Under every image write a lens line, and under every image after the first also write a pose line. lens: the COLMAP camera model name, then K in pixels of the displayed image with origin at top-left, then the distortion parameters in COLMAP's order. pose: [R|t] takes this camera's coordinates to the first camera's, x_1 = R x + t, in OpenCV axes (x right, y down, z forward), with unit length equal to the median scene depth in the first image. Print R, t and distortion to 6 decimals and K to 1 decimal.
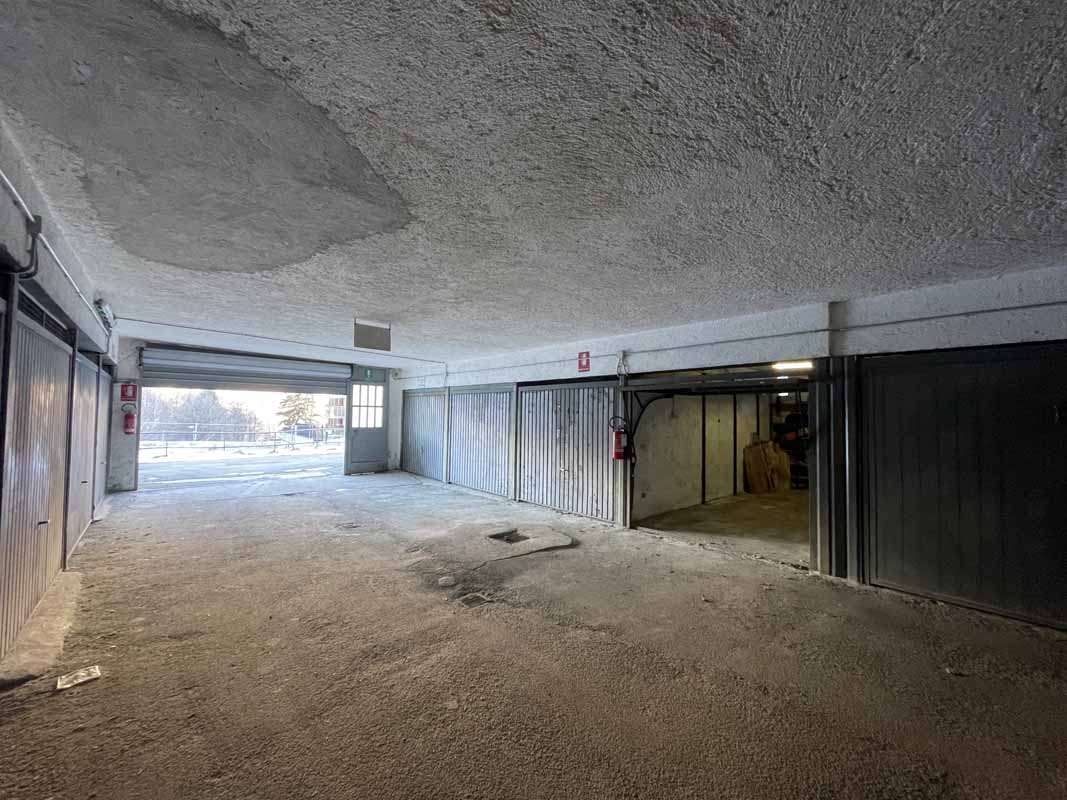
lens RADIAL K [[428.3, 0, 533.9], [0, 428.3, 398.7], [0, 0, 1]] dist [-0.002565, -0.000714]
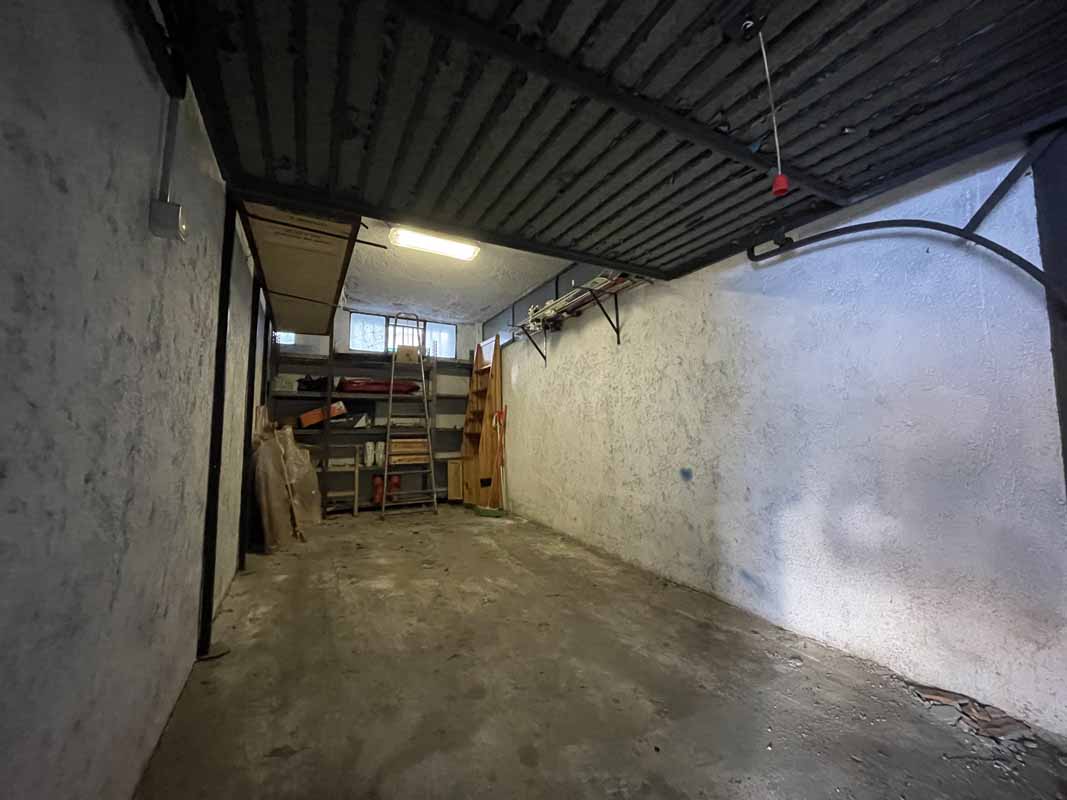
lens RADIAL K [[428.3, 0, 532.8], [0, 428.3, 399.6], [0, 0, 1]] dist [-0.002565, -0.000714]
pose [[0.225510, 0.058841, 0.972462, 0.159115], [-0.027198, 0.998166, -0.054089, 0.087314], [-0.973861, -0.014252, 0.226697, 0.627364]]
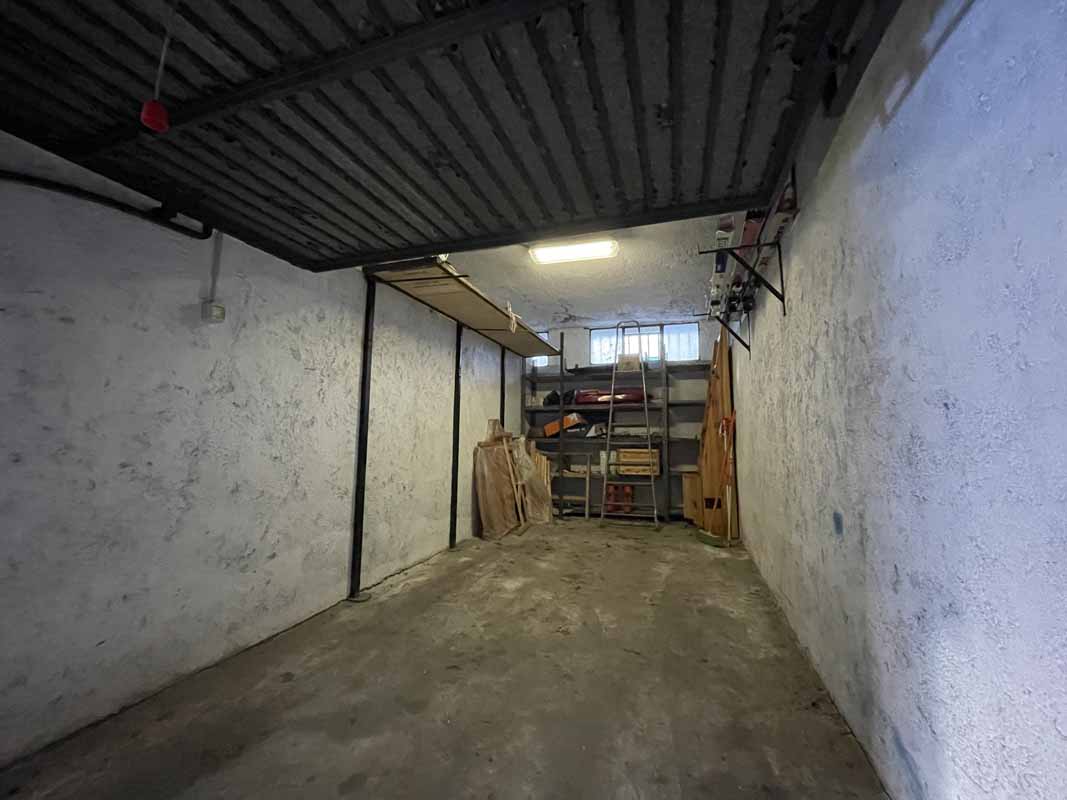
lens RADIAL K [[428.3, 0, 536.7], [0, 428.3, 399.2], [0, 0, 1]] dist [-0.002565, -0.000714]
pose [[0.855881, 0.042396, 0.515432, 0.278435], [-0.014936, 0.998245, -0.057306, 0.082721], [-0.516956, 0.041348, 0.855012, 0.508324]]
